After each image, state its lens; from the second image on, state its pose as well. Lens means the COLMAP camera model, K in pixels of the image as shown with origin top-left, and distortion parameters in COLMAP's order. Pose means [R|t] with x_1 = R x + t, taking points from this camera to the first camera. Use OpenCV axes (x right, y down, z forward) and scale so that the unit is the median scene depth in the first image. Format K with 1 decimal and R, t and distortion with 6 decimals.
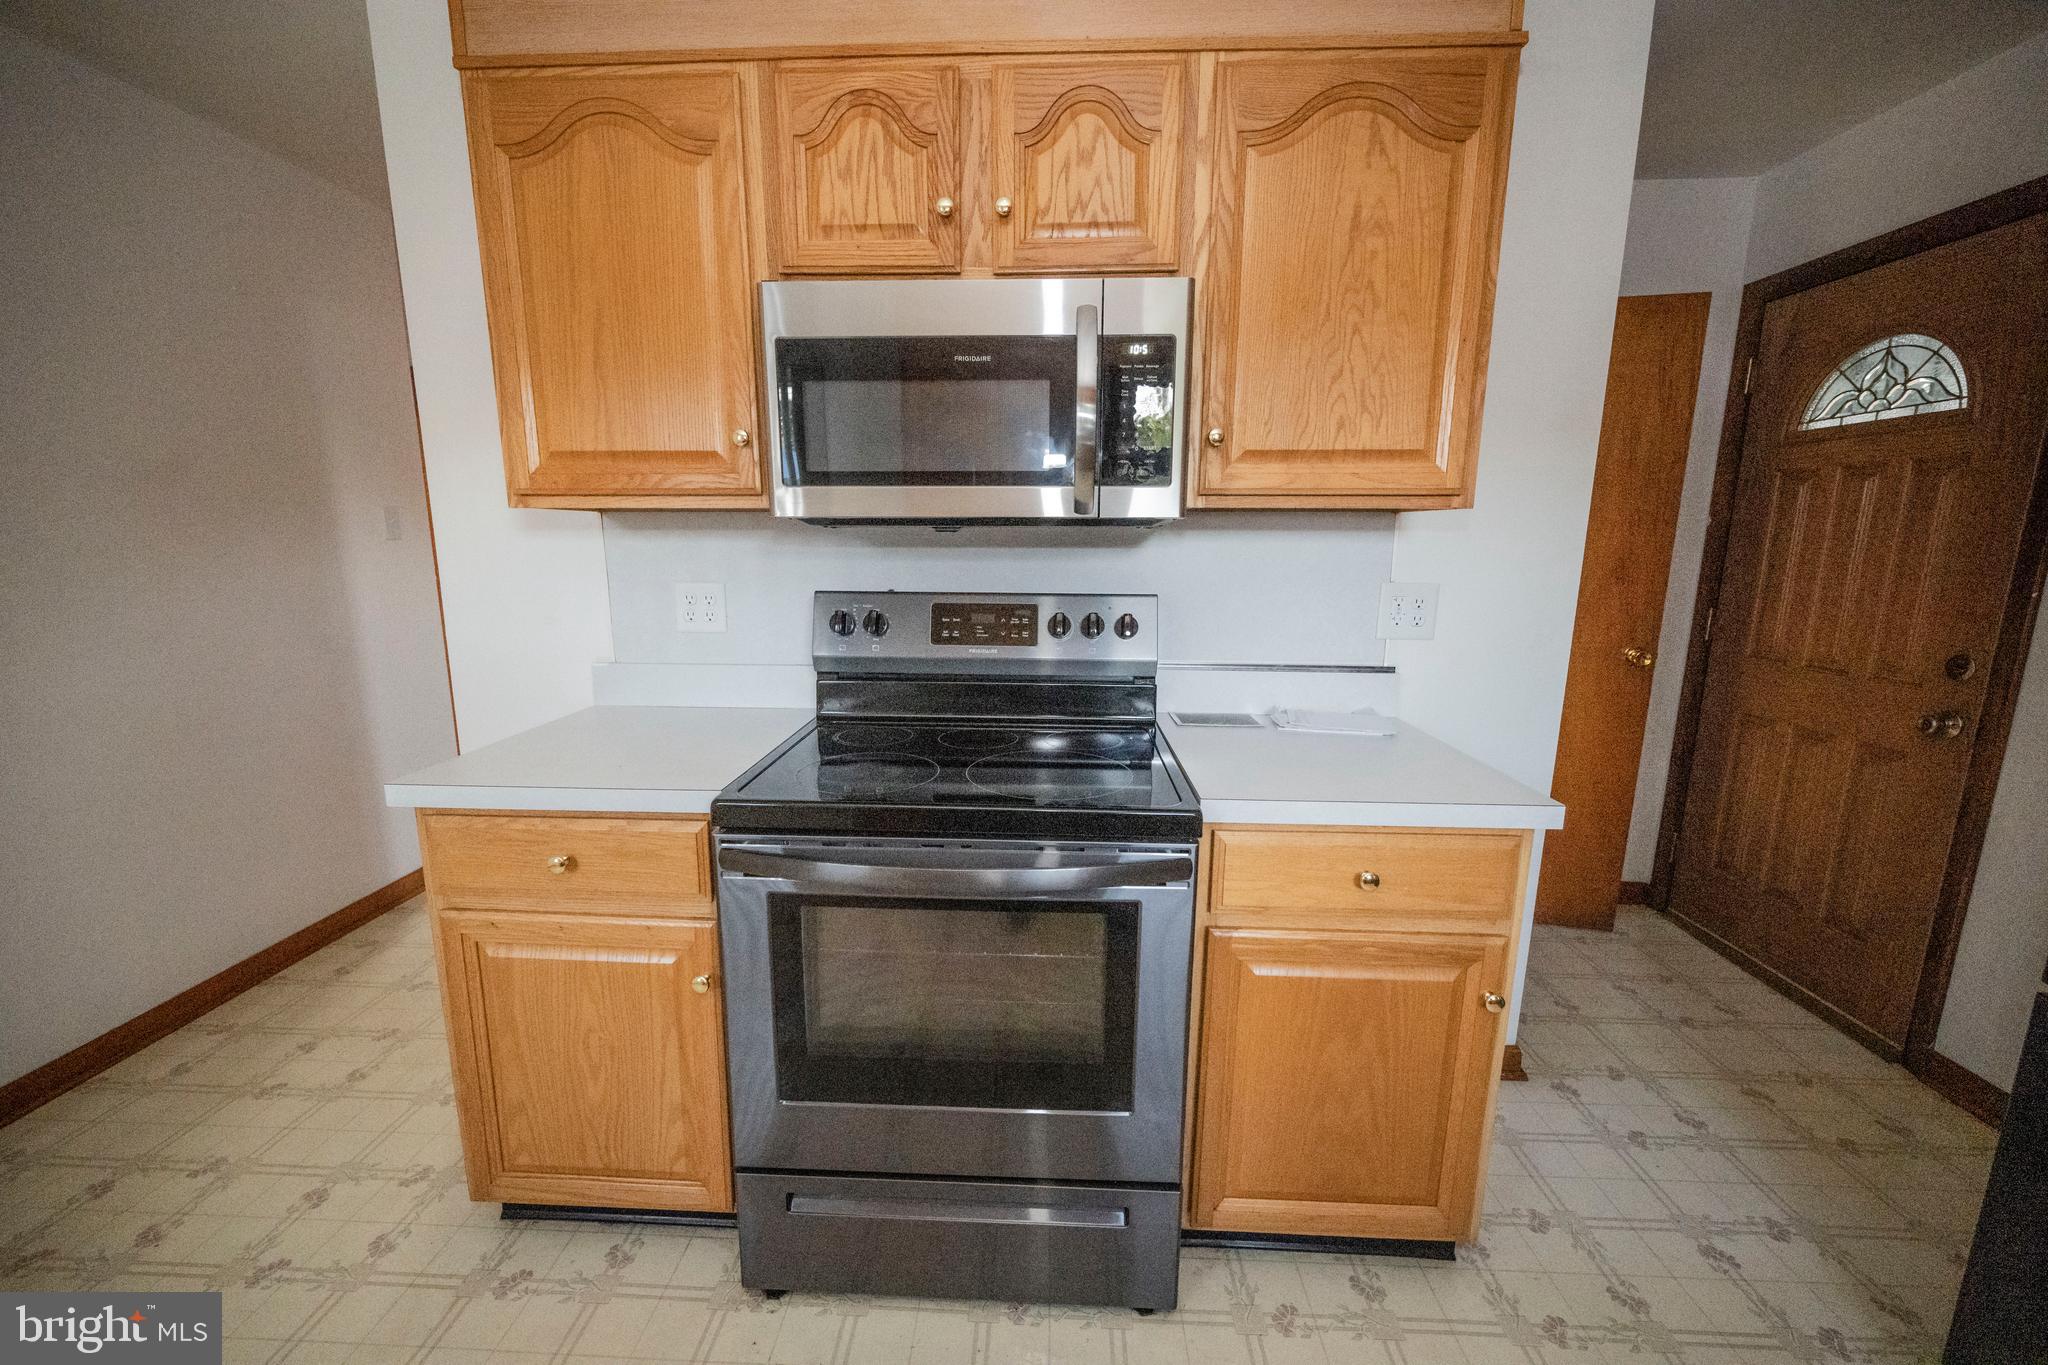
lens RADIAL K [[799.5, 0, 1021.9], [0, 799.5, 681.0], [0, 0, 1]] dist [-0.001759, -0.000612]
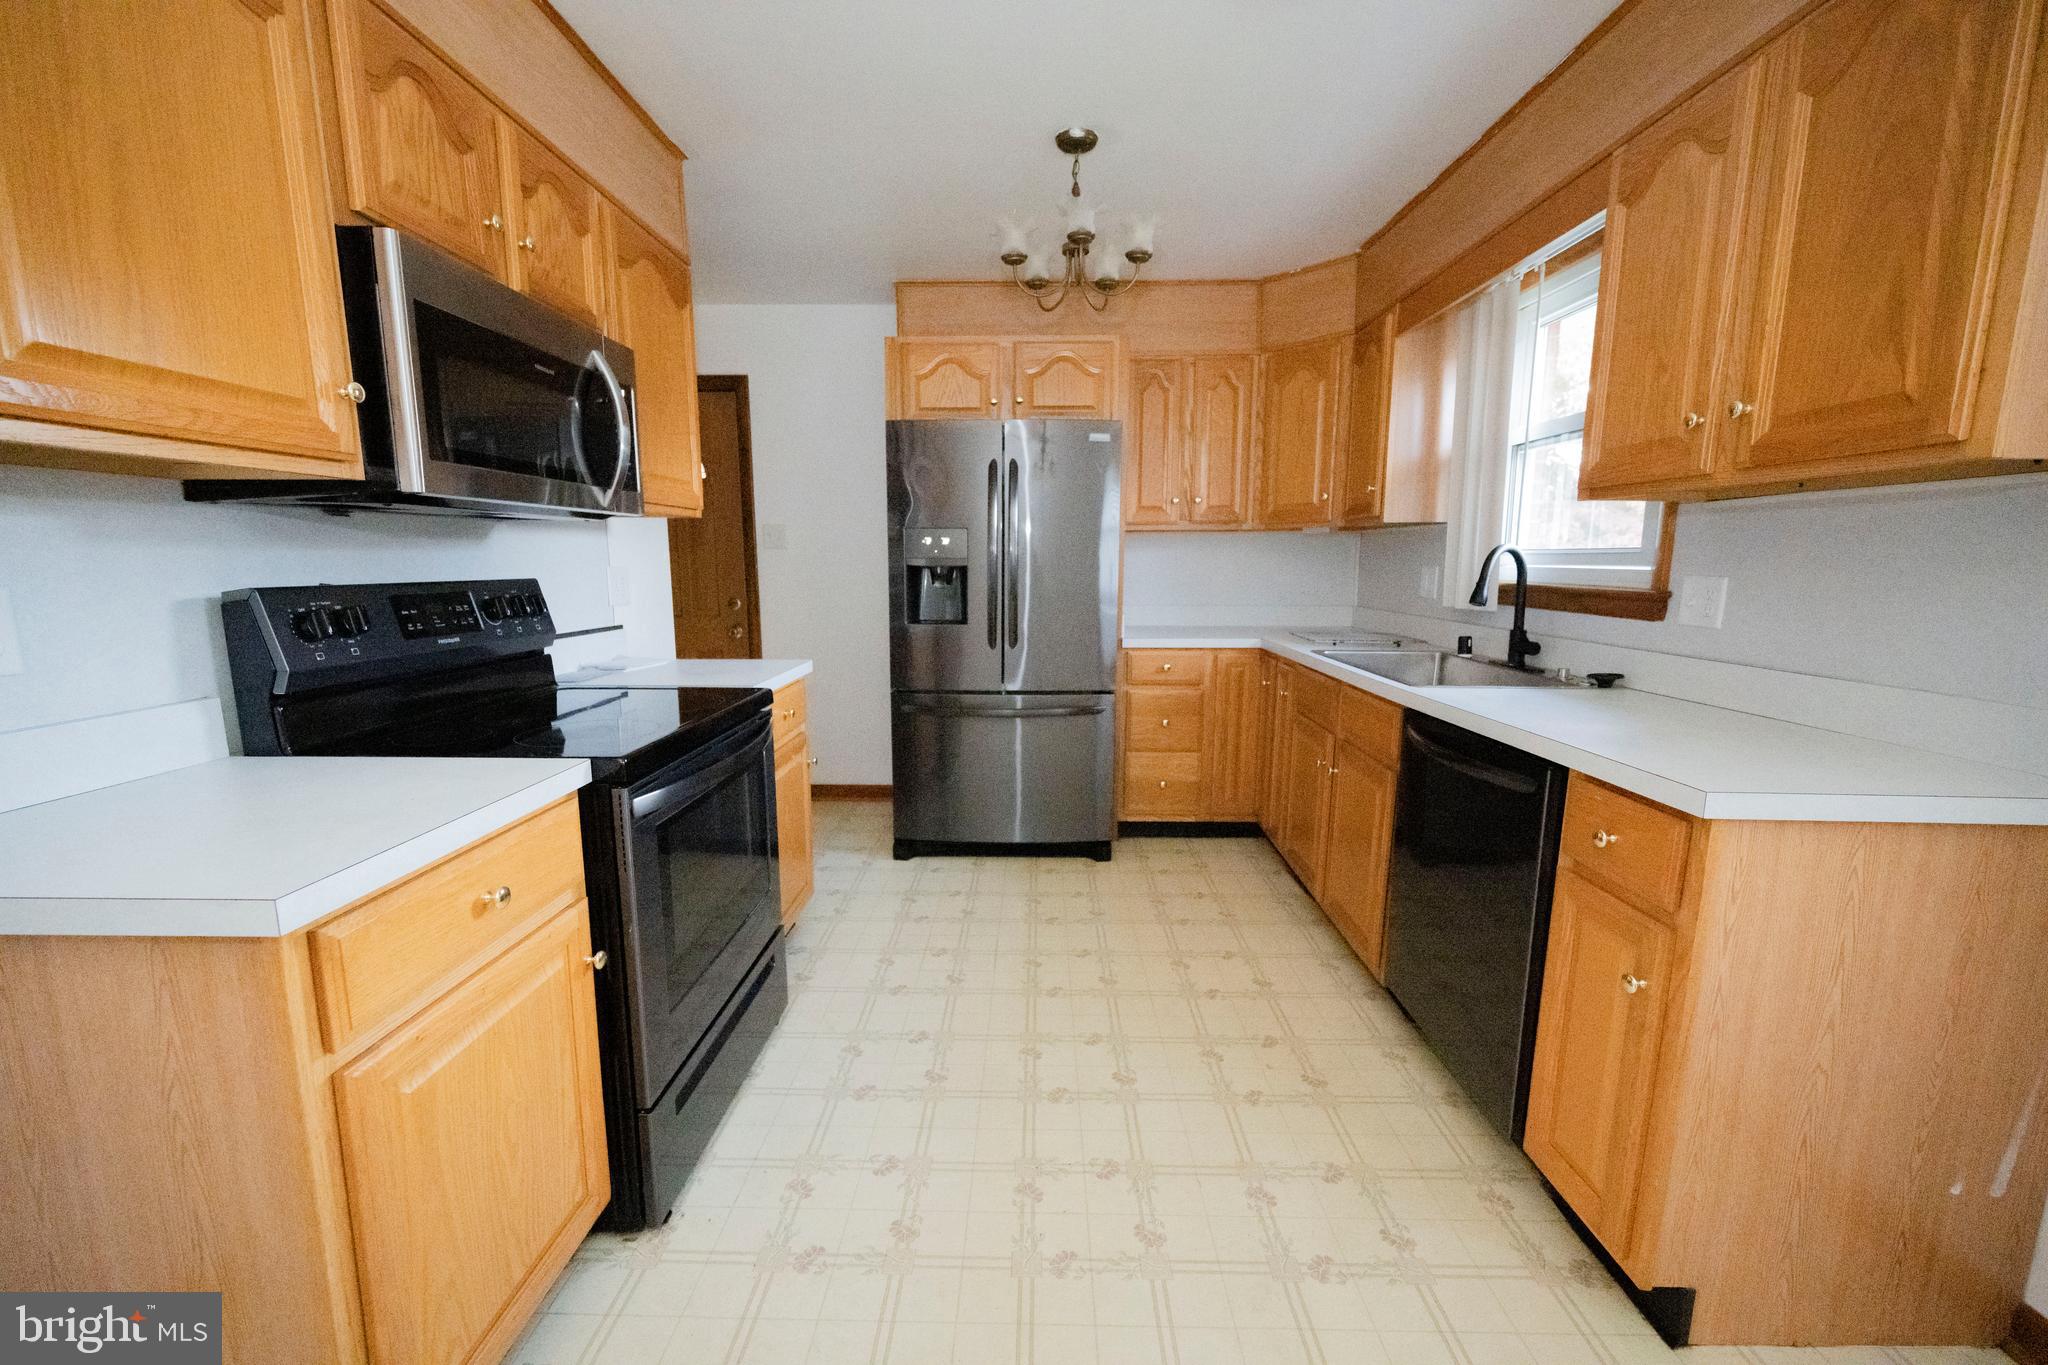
lens RADIAL K [[799.5, 0, 1021.9], [0, 799.5, 681.0], [0, 0, 1]] dist [-0.001759, -0.000612]
pose [[-0.023851, -0.157264, 0.987269, -1.258558], [0.179199, 0.970882, 0.158983, -0.023627], [-0.983524, 0.180710, 0.005025, 0.381384]]
